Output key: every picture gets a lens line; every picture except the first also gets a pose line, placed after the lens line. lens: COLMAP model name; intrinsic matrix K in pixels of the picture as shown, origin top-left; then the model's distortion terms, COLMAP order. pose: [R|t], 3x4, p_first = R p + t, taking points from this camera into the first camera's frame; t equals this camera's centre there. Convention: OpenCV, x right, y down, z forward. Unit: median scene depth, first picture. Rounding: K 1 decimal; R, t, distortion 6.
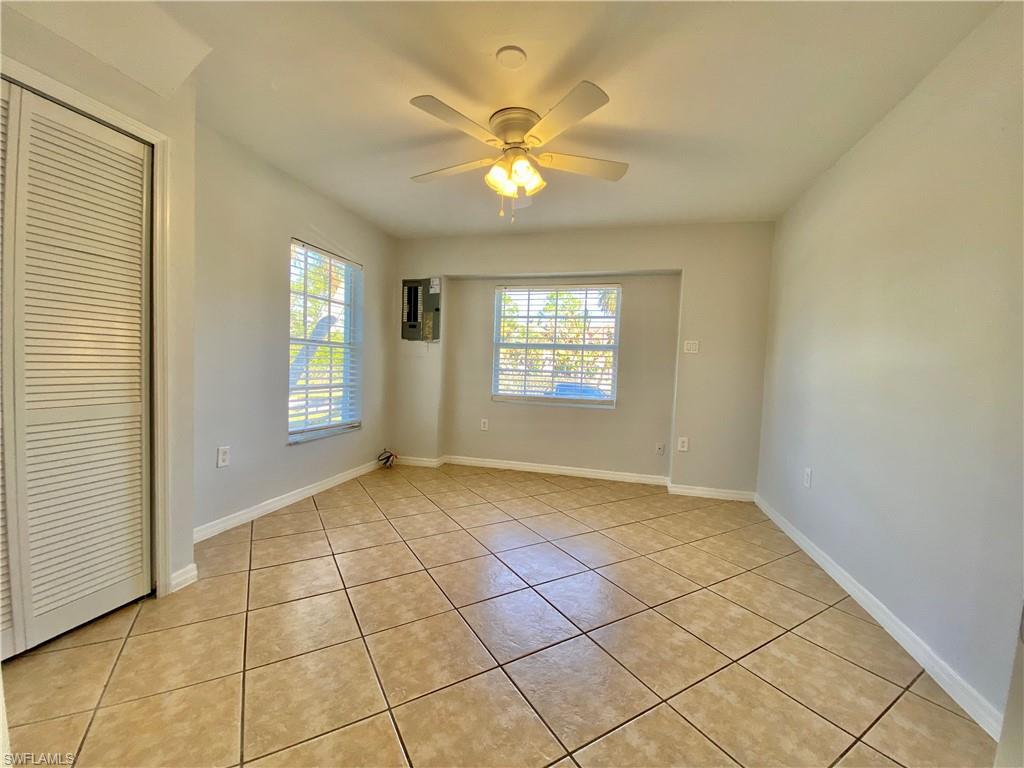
lens RADIAL K [[417.2, 0, 516.7], [0, 417.2, 388.6], [0, 0, 1]] dist [-0.002867, -0.002929]
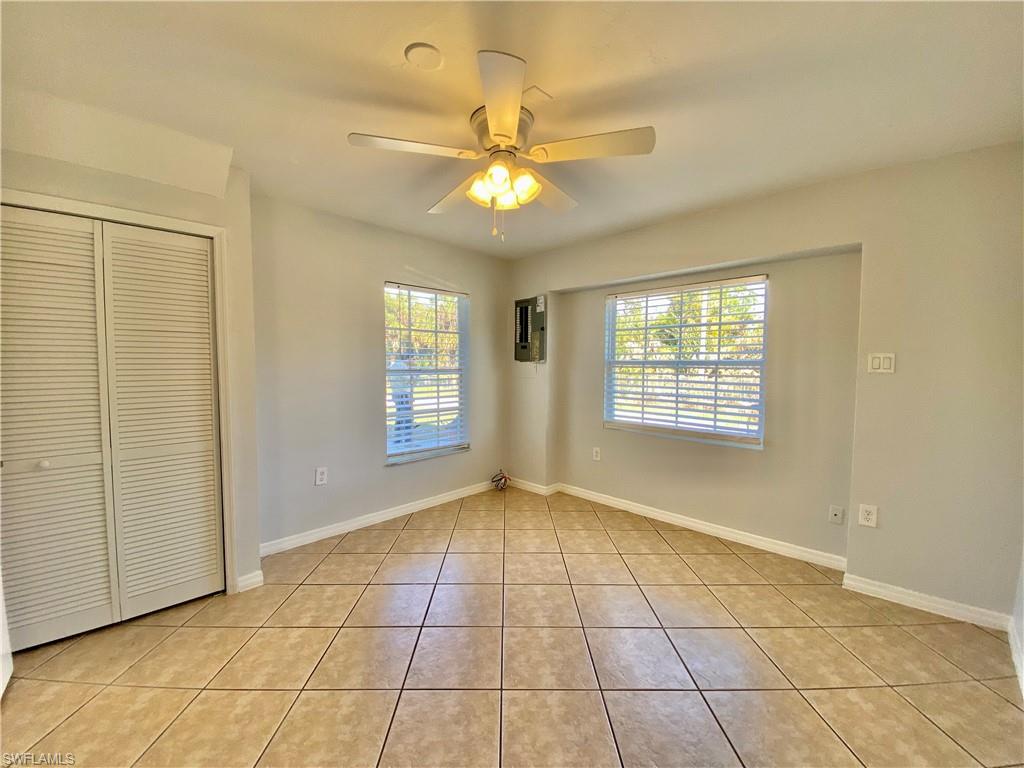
lens RADIAL K [[417.2, 0, 506.6], [0, 417.2, 384.8], [0, 0, 1]] dist [-0.002867, -0.002929]
pose [[0.859844, -0.005158, -0.510531, 0.226787], [-0.001448, 0.999920, -0.012541, -0.052503], [0.510555, 0.011522, 0.859768, 0.153117]]
